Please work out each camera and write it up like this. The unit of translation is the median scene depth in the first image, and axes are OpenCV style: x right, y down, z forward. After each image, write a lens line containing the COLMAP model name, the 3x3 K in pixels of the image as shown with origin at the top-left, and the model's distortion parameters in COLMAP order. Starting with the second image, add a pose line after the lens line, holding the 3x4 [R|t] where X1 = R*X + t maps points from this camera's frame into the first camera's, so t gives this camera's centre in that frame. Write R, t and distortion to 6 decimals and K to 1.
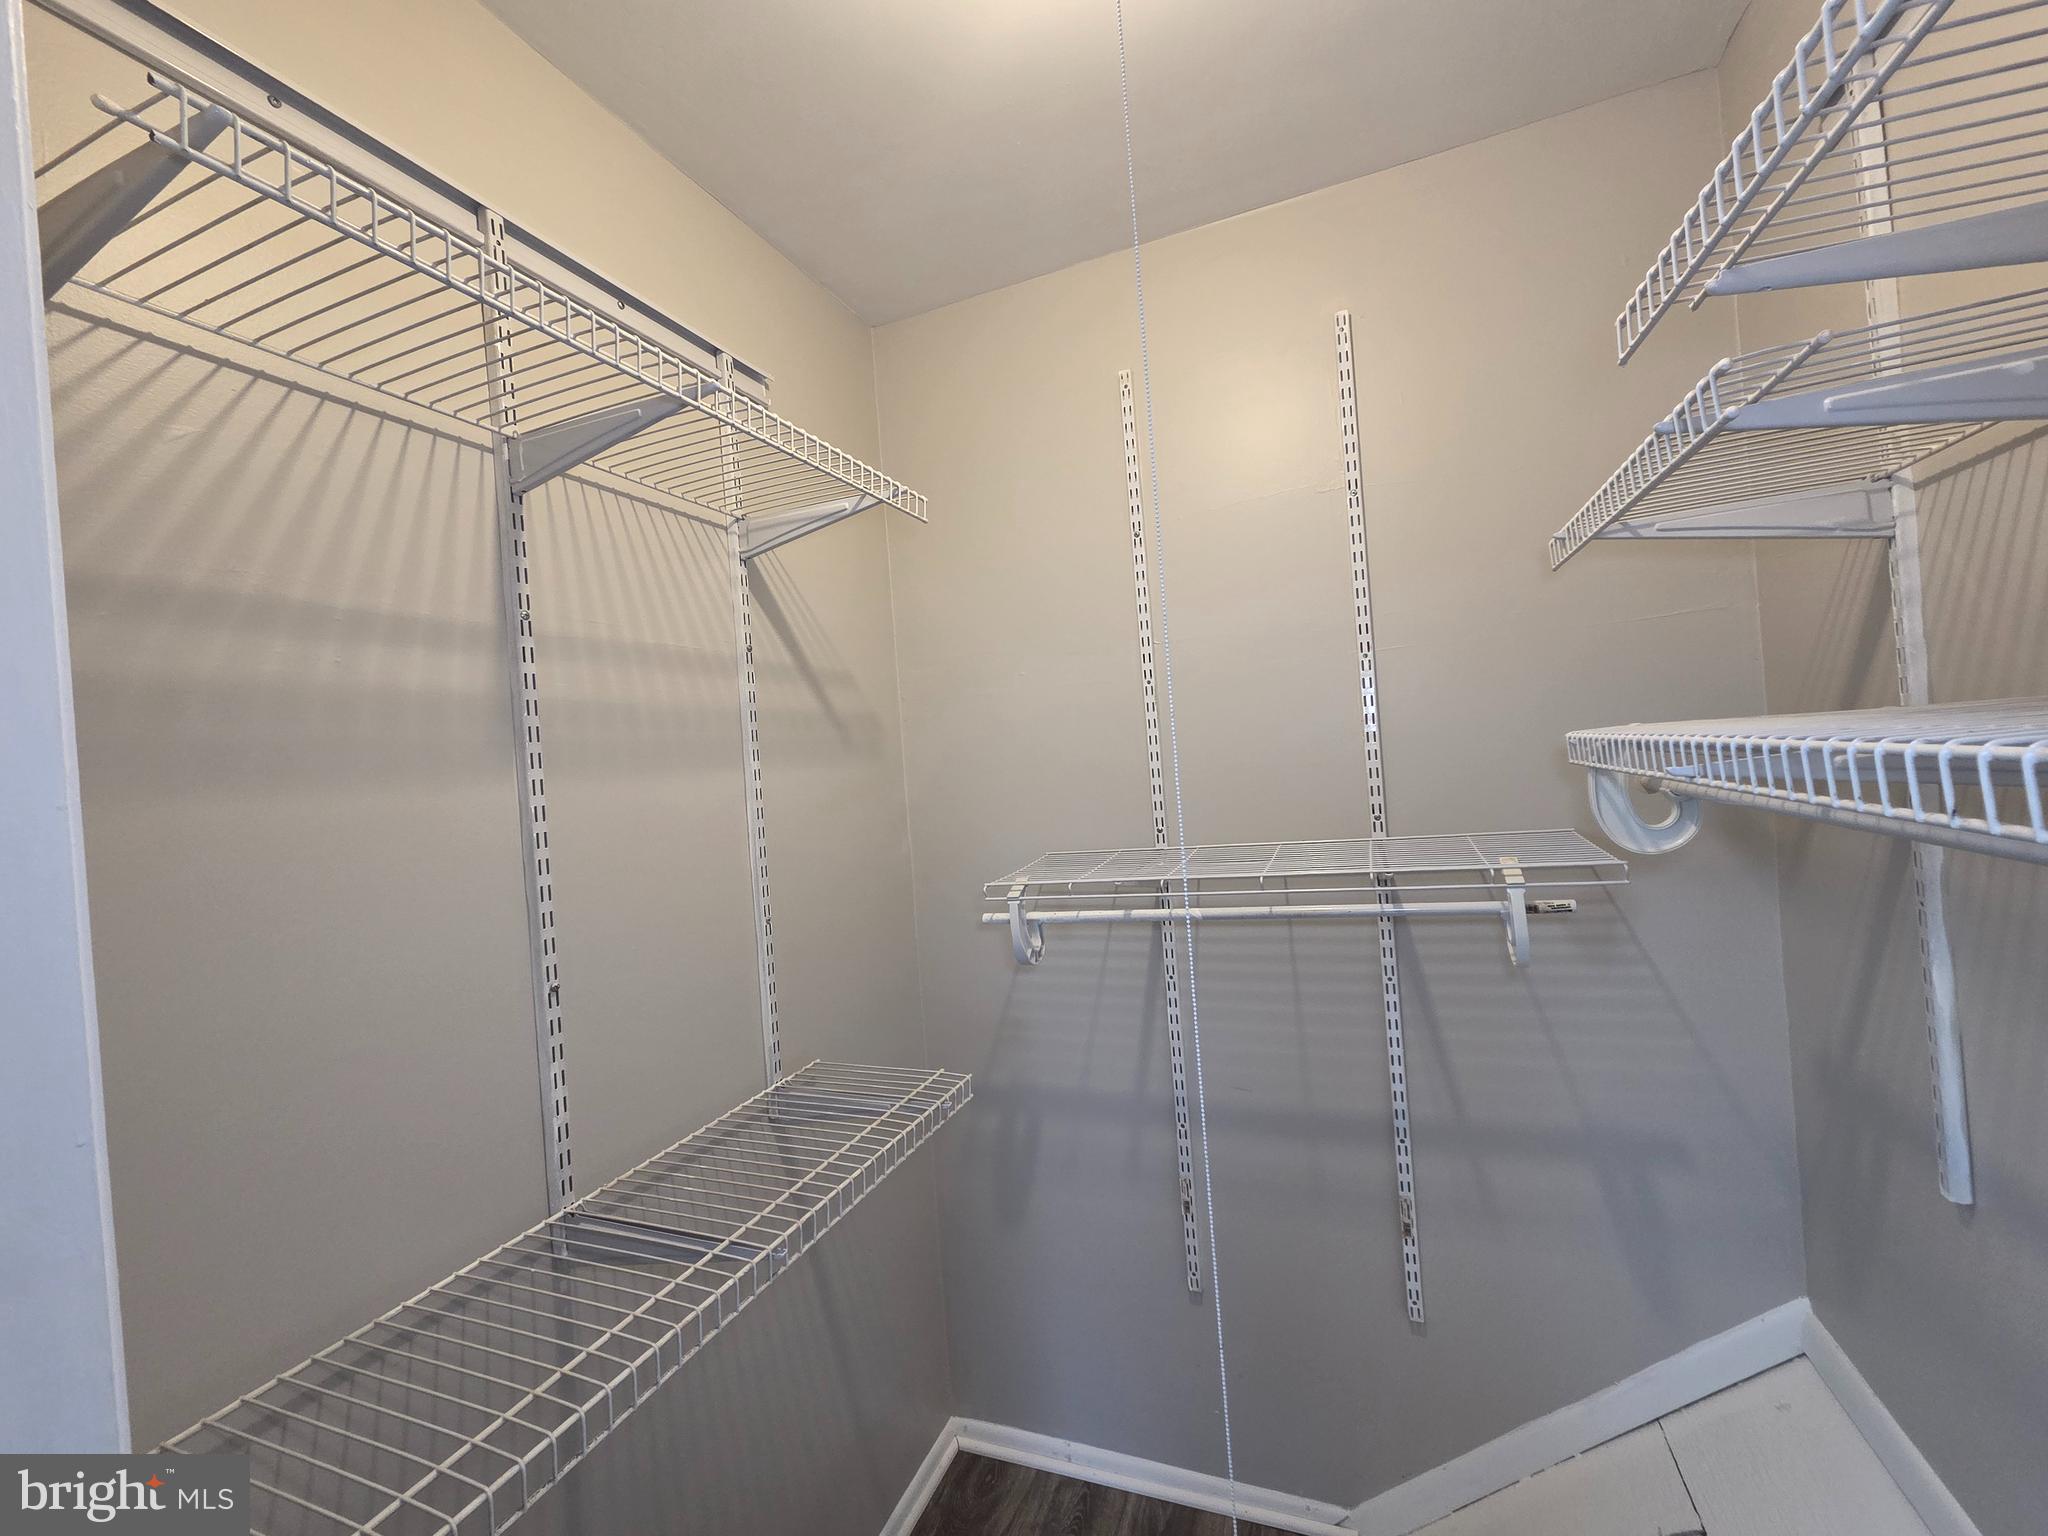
lens RADIAL K [[833.9, 0, 1030.7], [0, 833.9, 759.4], [0, 0, 1]] dist [0.002266, -0.000210]
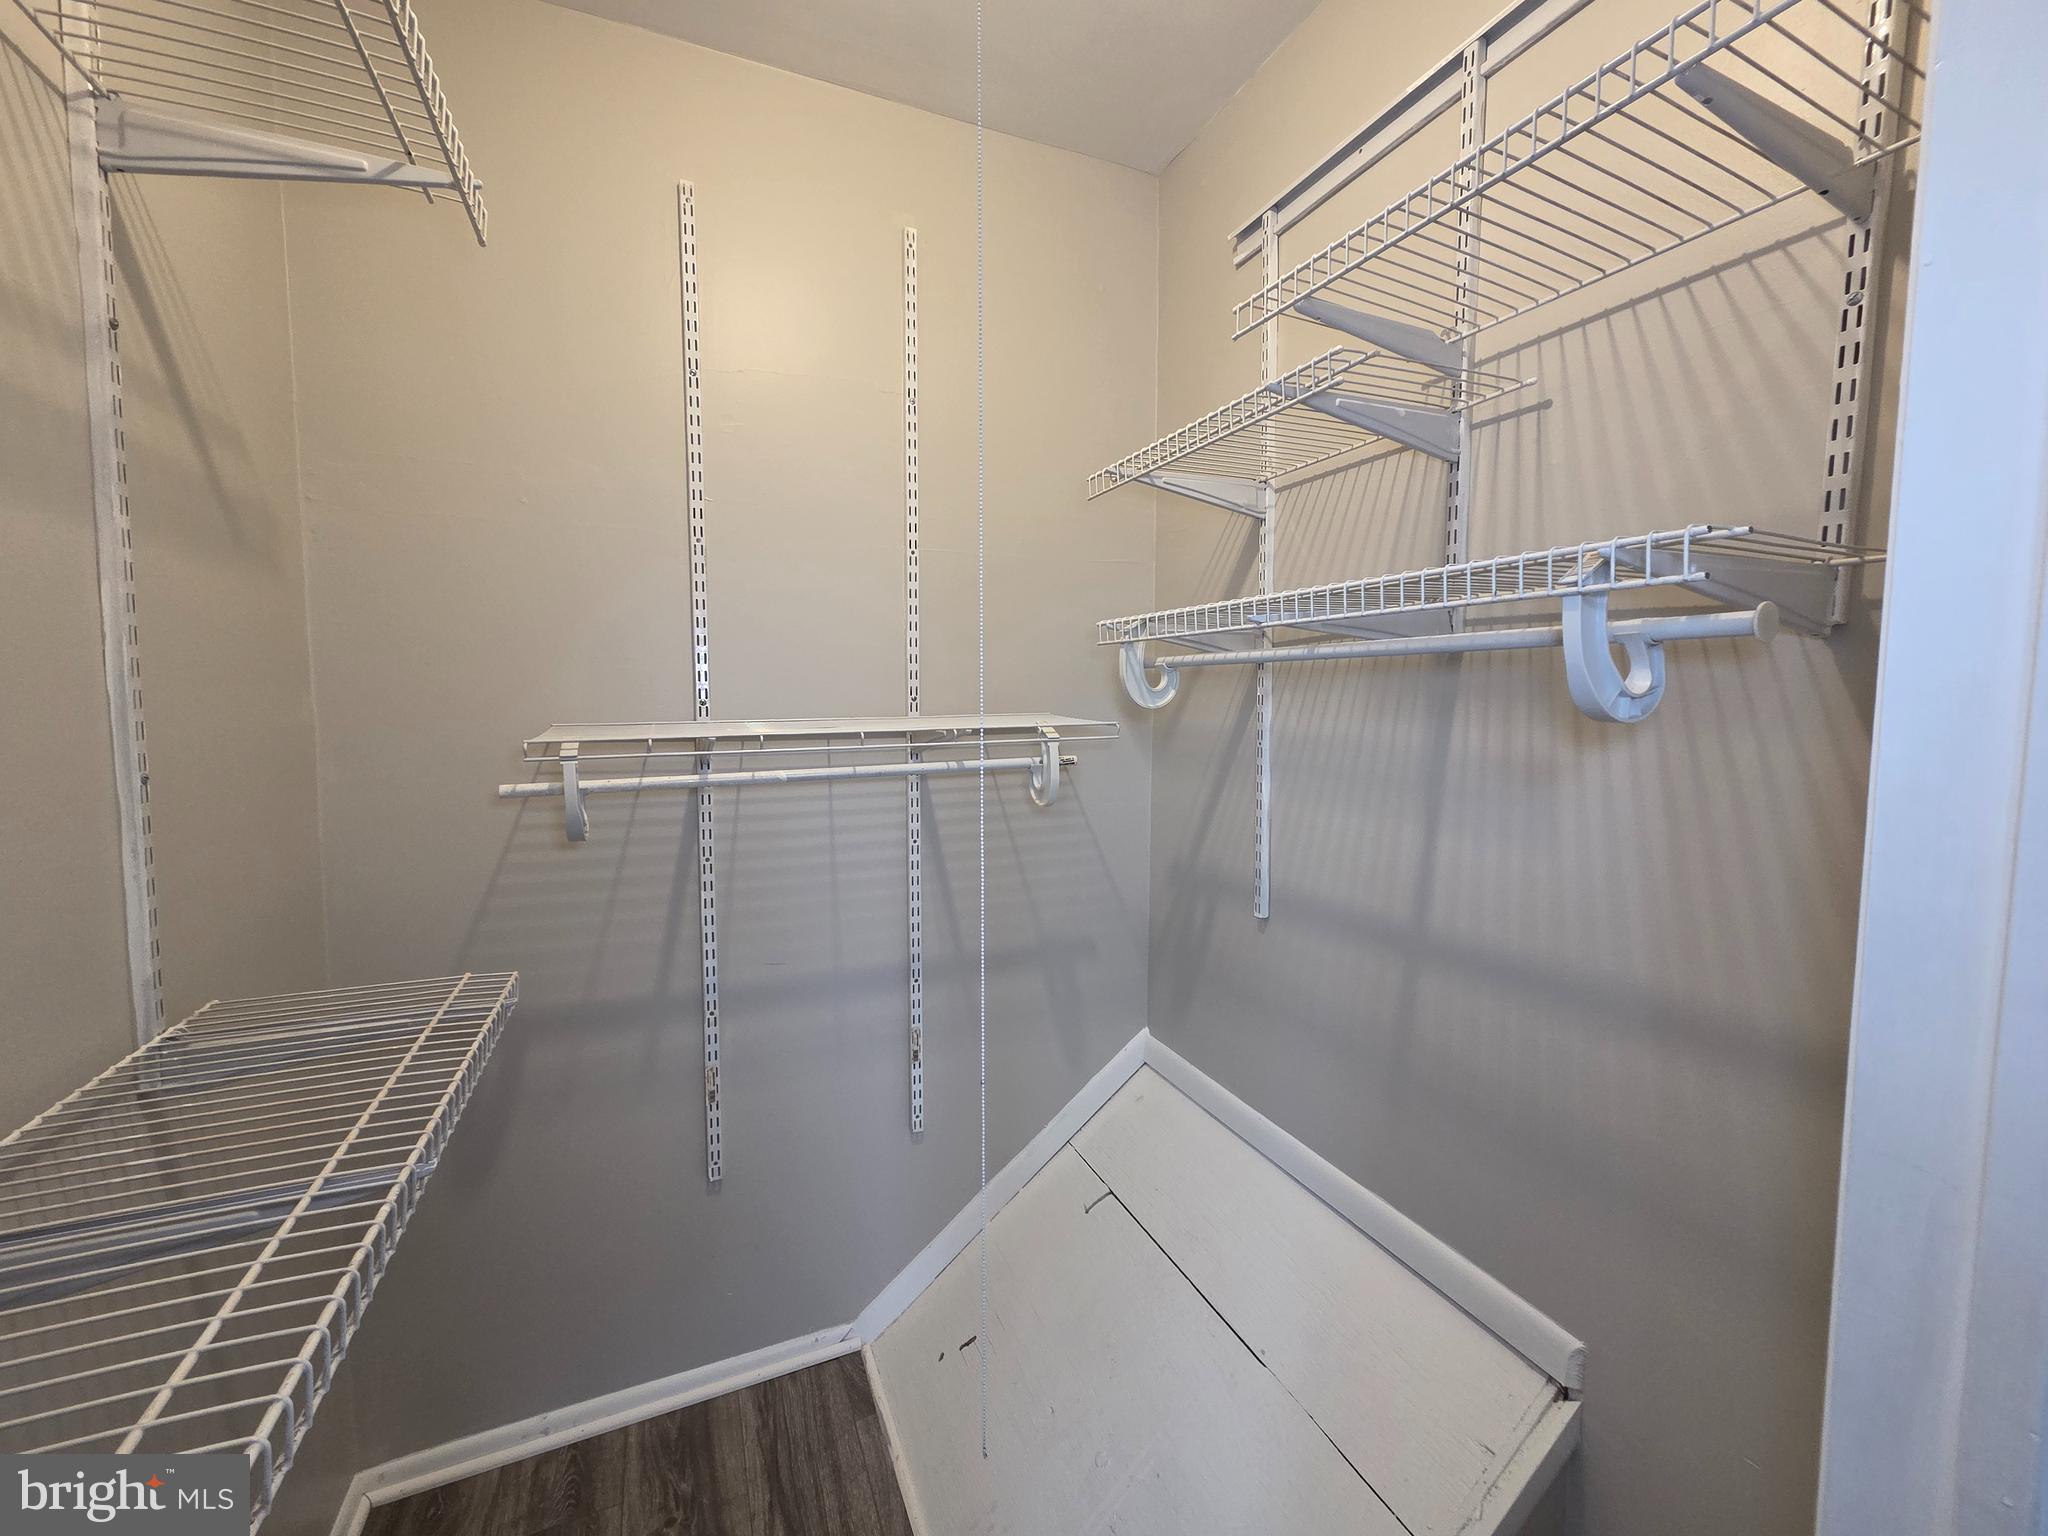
lens RADIAL K [[835.3, 0, 1032.3], [0, 835.3, 759.8], [0, 0, 1]] dist [0.004586, -0.002171]
pose [[0.702968, 0.024328, 0.710805, -0.271244], [-0.054056, 0.998352, 0.019290, 0.121535], [-0.709164, -0.051984, 0.703124, 0.089540]]
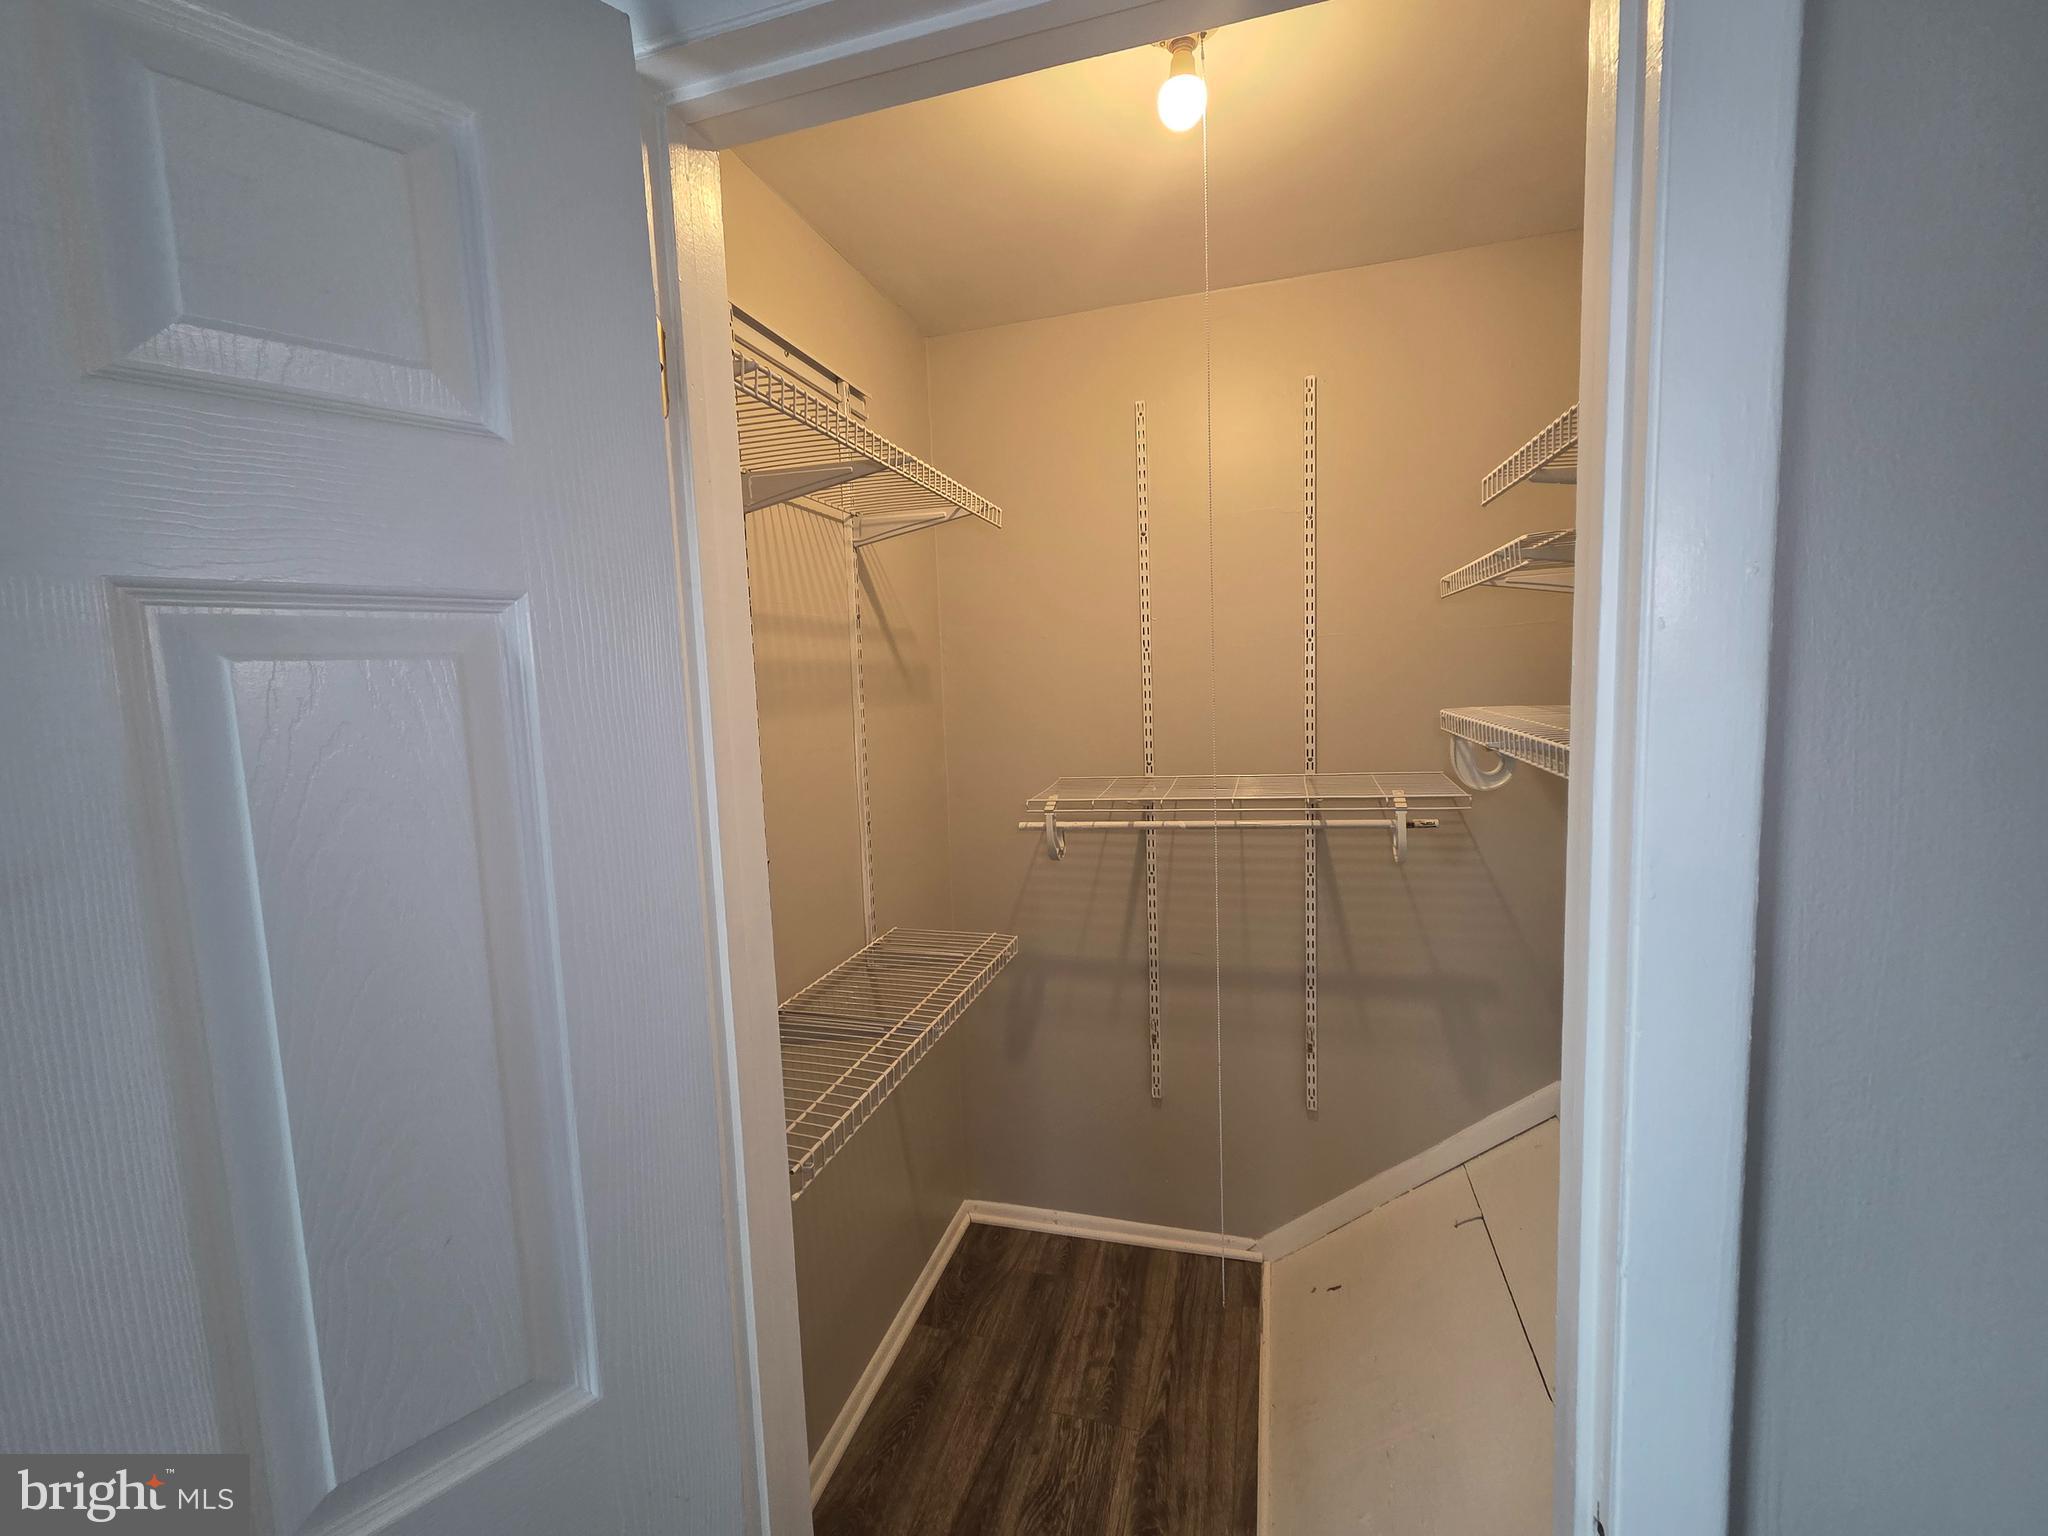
lens RADIAL K [[833.9, 0, 1030.7], [0, 833.9, 759.4], [0, 0, 1]] dist [0.002266, -0.000210]
pose [[0.994469, 0.029295, 0.100861, -0.179722], [-0.038407, 0.995235, 0.089624, -0.035217], [-0.097755, -0.093002, 0.990856, -0.315082]]
